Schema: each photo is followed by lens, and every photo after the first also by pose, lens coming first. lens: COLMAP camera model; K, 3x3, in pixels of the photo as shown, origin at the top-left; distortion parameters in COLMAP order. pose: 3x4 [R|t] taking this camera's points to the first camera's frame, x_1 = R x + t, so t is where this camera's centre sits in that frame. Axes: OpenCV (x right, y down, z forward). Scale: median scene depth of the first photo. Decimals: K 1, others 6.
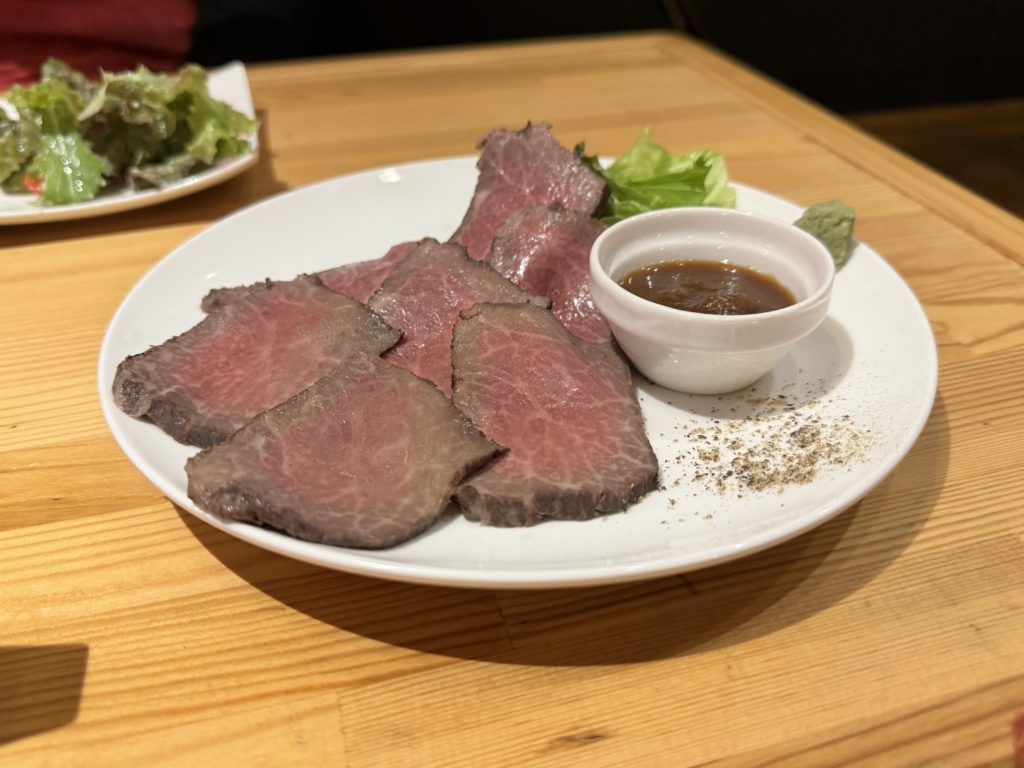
lens RADIAL K [[847.8, 0, 512.4], [0, 847.8, 381.0], [0, 0, 1]] dist [-0.043600, 0.003814]
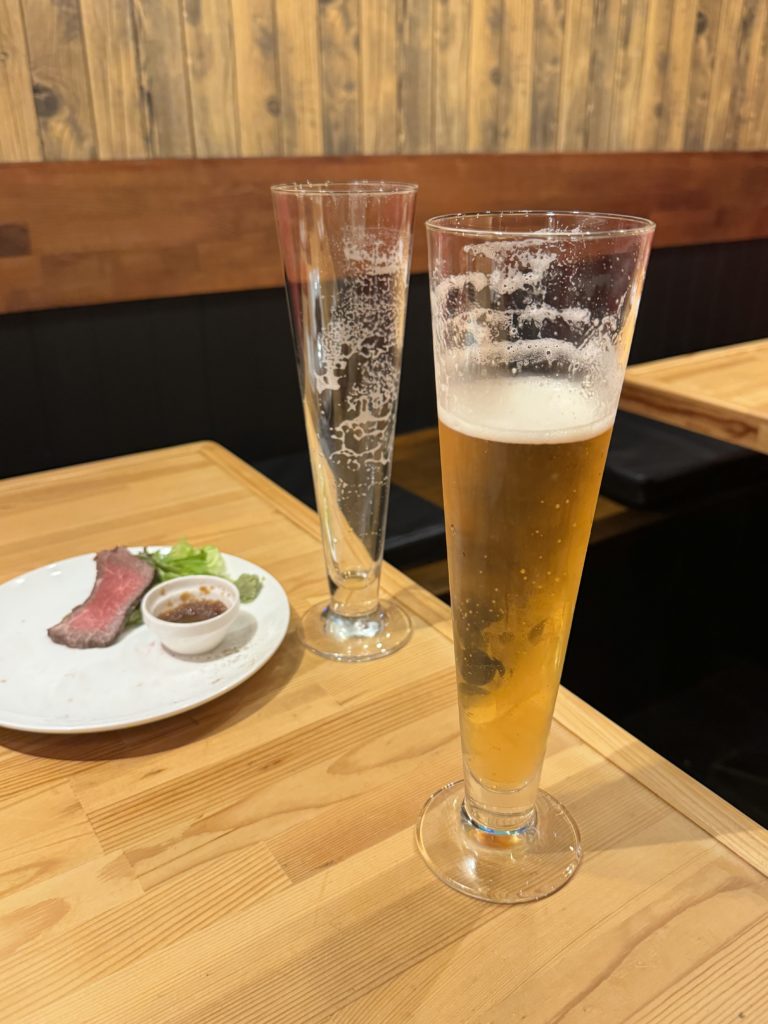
lens RADIAL K [[847.8, 0, 380.1], [0, 847.8, 511.8], [0, 0, 1]] dist [-0.043600, 0.003814]
pose [[0.953268, -0.131119, 0.272191, 0.088638], [0.180111, 0.969956, -0.163541, 0.095856], [-0.242570, 0.204923, 0.948244, -1.303370]]
